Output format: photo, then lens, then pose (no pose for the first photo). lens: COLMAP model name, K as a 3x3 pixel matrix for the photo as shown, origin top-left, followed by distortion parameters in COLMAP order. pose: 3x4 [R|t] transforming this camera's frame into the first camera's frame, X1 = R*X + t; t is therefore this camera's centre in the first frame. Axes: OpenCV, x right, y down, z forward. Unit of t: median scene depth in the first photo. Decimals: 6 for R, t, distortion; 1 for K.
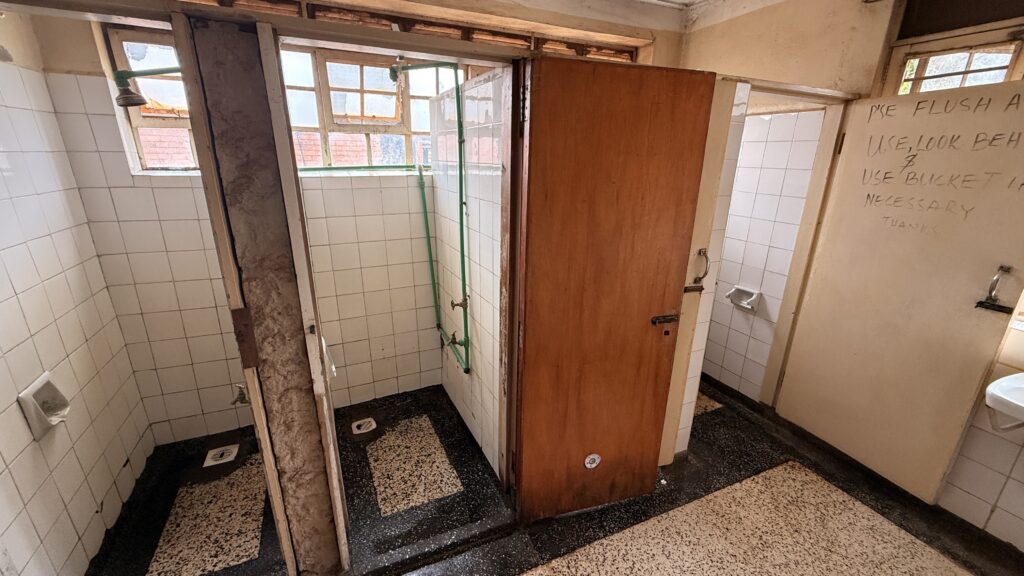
lens RADIAL K [[408.9, 0, 512.0], [0, 408.9, 288.0], [0, 0, 1]] dist [0.000959, -0.000101]
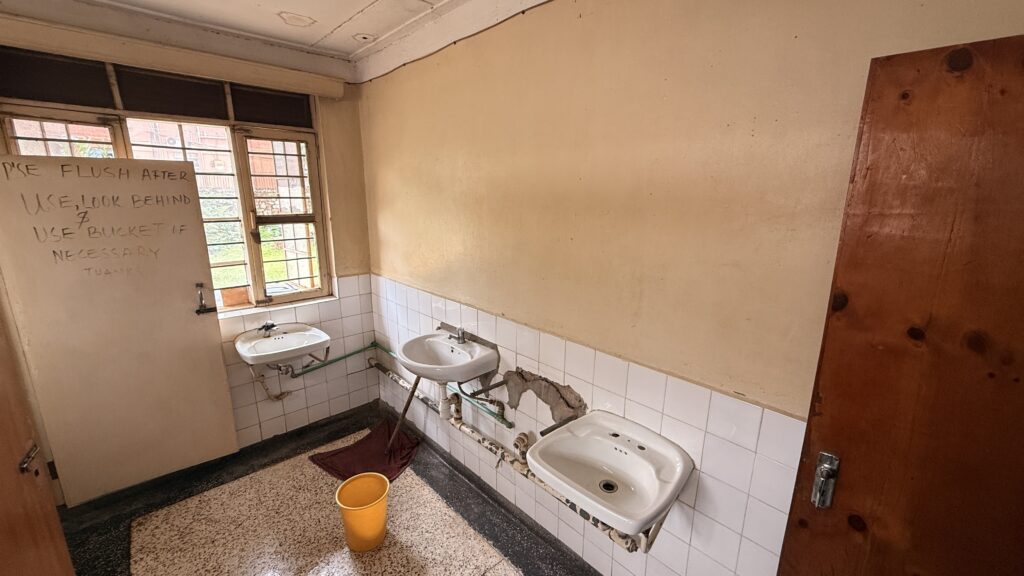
lens RADIAL K [[408.9, 0, 512.0], [0, 408.9, 288.0], [0, 0, 1]] dist [0.000959, -0.000101]
pose [[-0.315602, -0.231149, 0.920307, -0.436497], [0.275789, 0.905663, 0.322048, -0.171203], [-0.907929, 0.355450, -0.222080, 0.259830]]
